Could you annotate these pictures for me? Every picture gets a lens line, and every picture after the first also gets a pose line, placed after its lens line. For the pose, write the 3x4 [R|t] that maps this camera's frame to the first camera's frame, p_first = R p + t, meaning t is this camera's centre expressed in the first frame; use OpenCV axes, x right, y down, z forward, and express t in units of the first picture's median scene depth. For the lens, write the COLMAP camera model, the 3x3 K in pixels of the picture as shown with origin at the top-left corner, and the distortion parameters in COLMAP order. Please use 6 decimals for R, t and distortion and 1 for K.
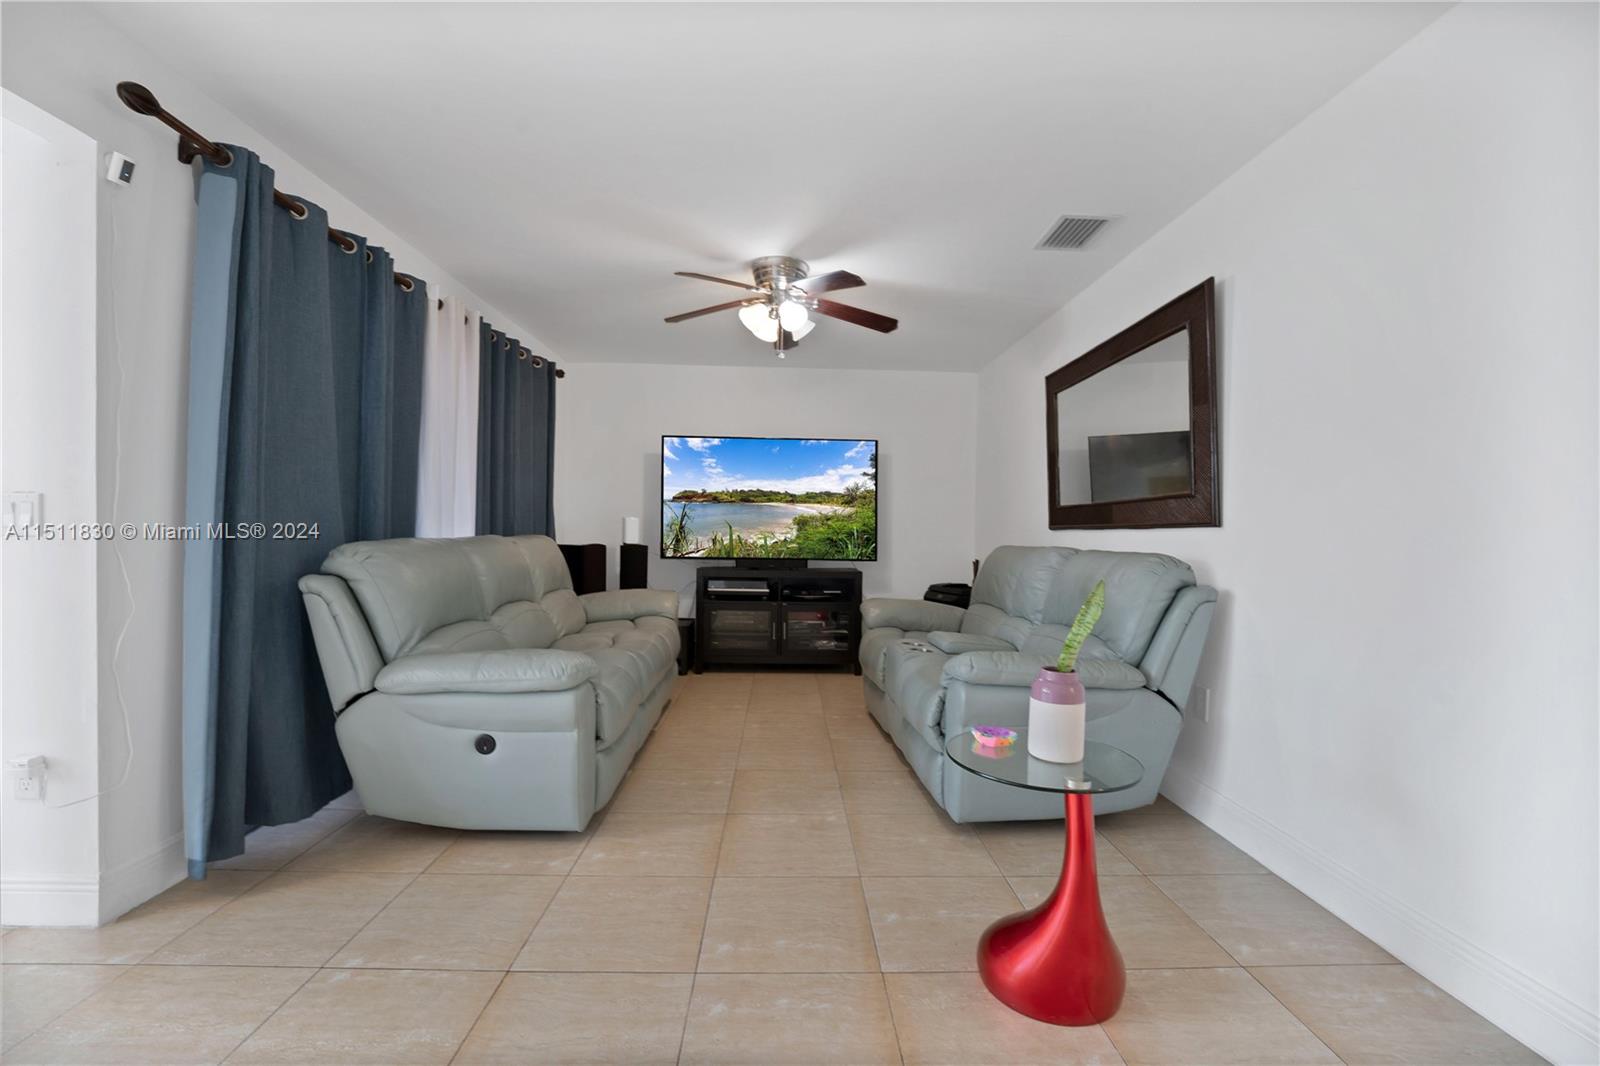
lens RADIAL K [[672.6, 0, 800.0], [0, 672.6, 533.0], [0, 0, 1]] dist [-0.037226, 0.010129]
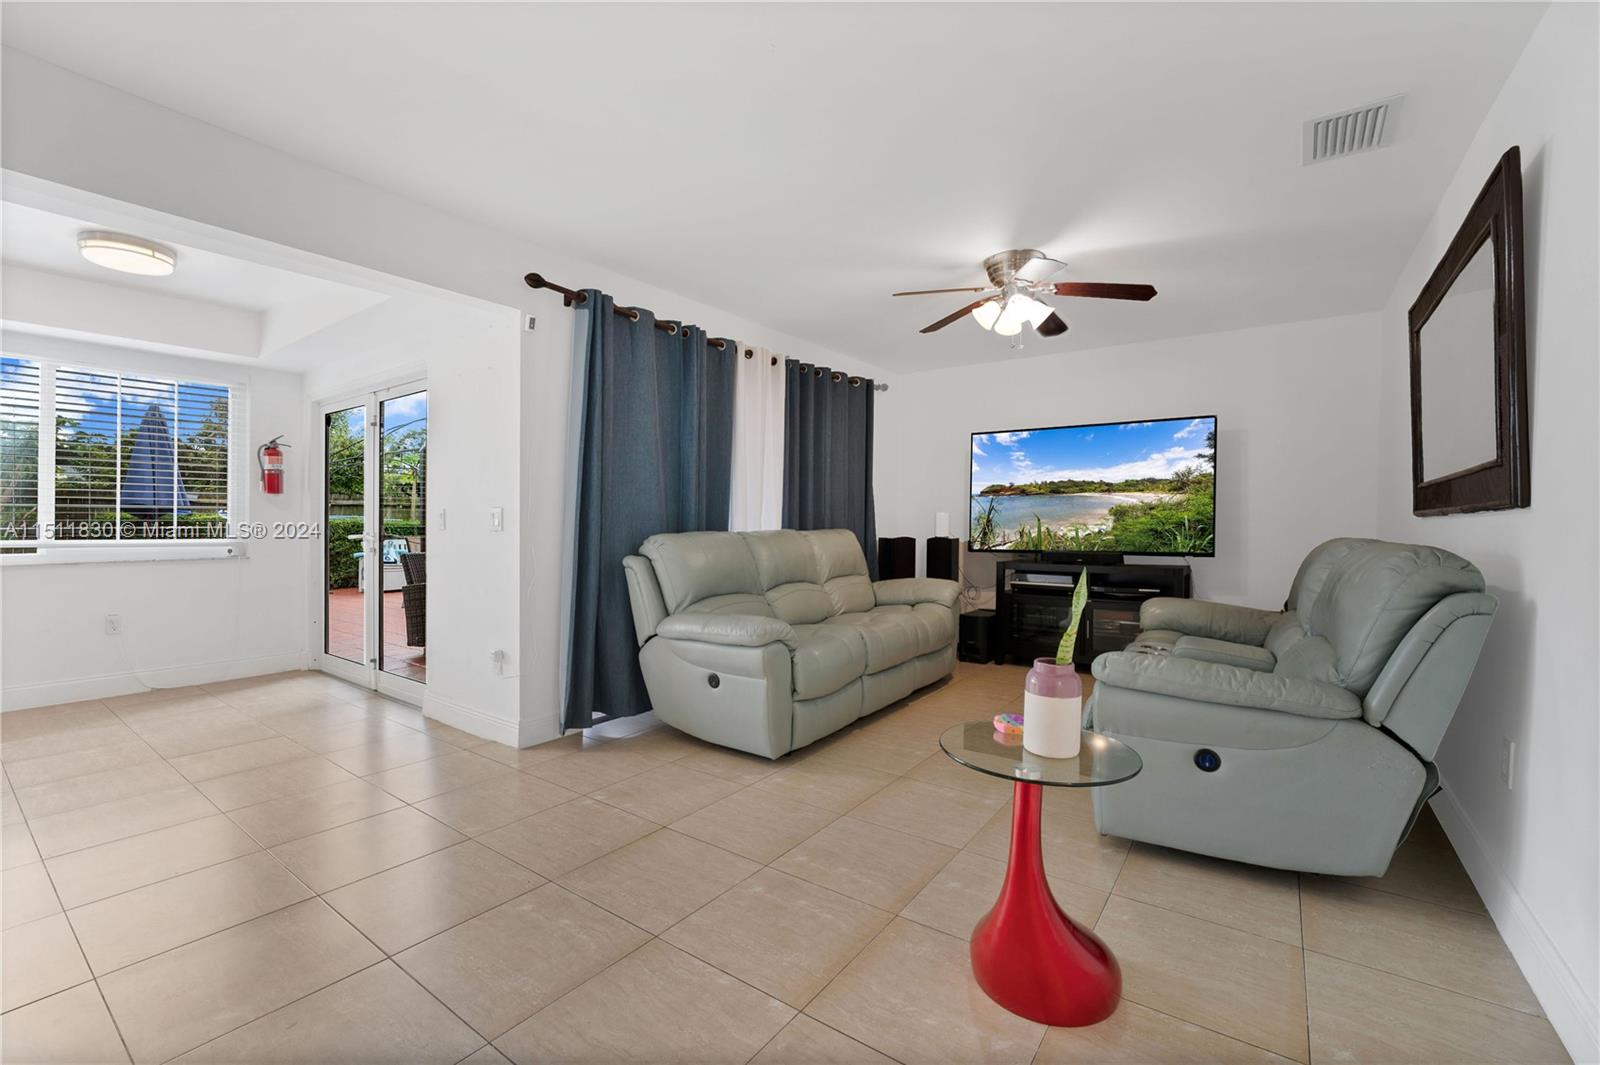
lens RADIAL K [[672.6, 0, 800.0], [0, 672.6, 532.5], [0, 0, 1]] dist [-0.037226, 0.010129]
pose [[0.794941, -0.007057, -0.606645, 0.218314], [0.011673, 0.999925, 0.003664, 0.002732], [0.606574, -0.009994, 0.794964, 0.002987]]
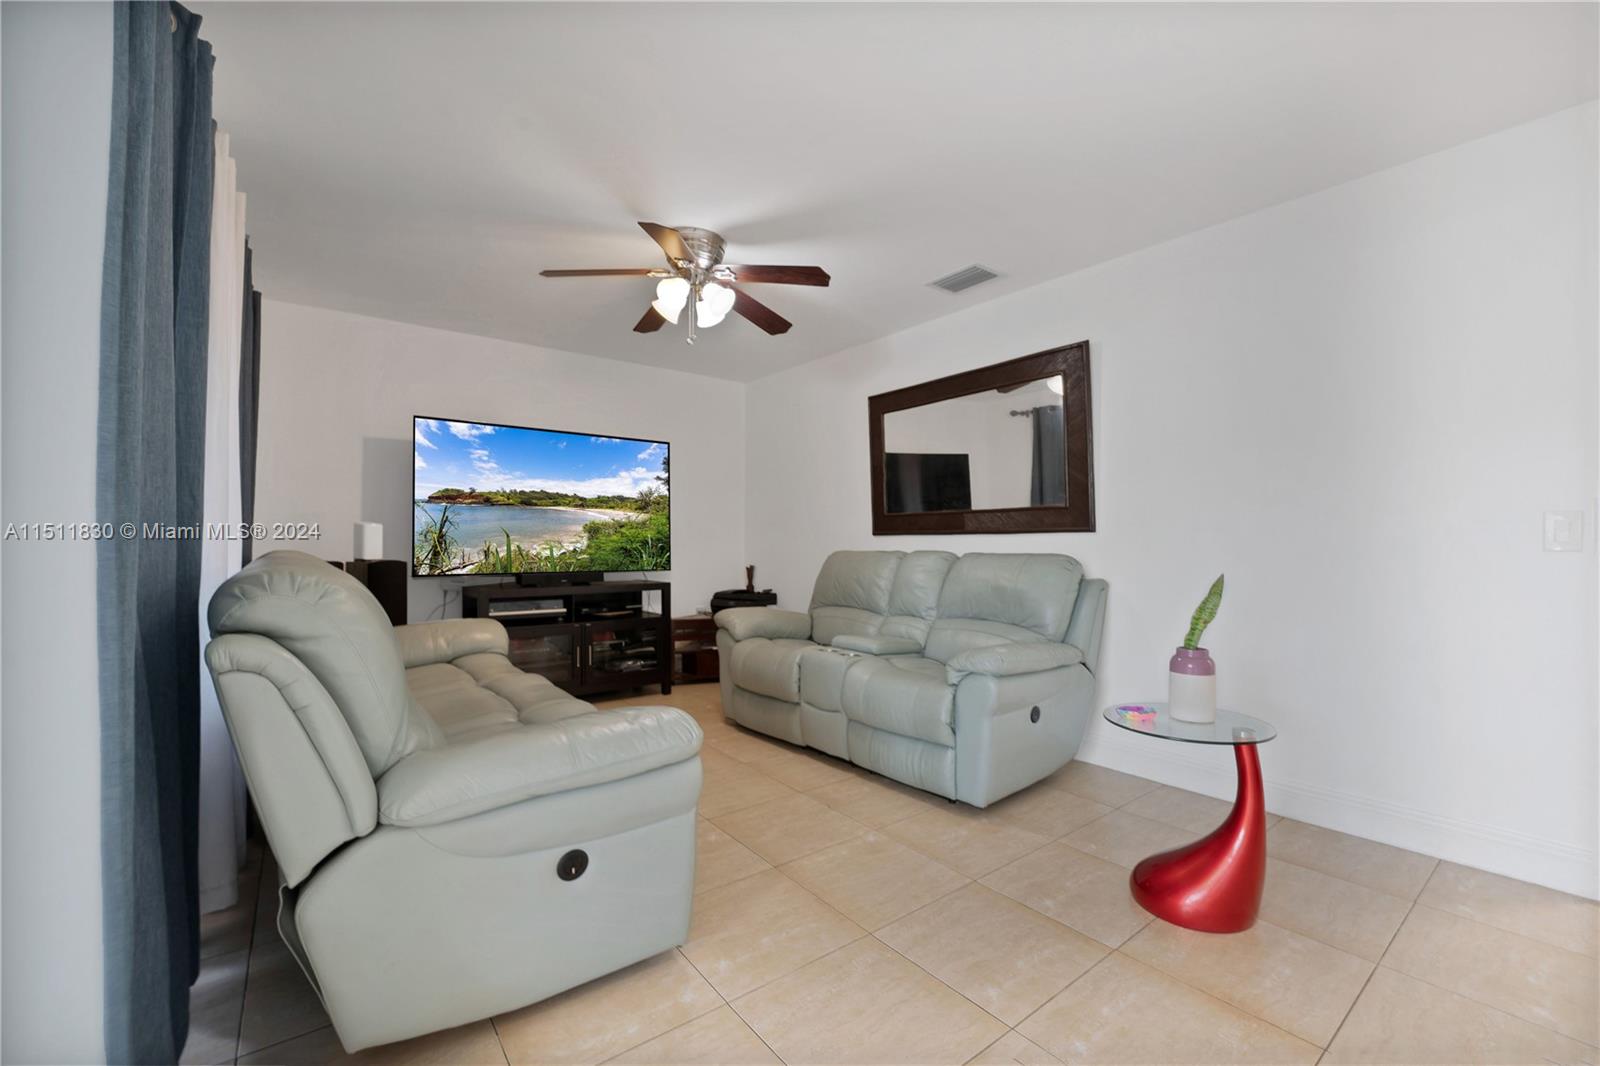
lens RADIAL K [[653.6, 0, 849.4], [0, 653.6, 532.0], [0, 0, 1]] dist [-0.027623, -0.000034]
pose [[0.798652, -0.001908, 0.601790, -0.250213], [0.010687, 0.999882, -0.011012, -0.000136], [-0.601698, 0.015226, 0.798579, 0.126559]]
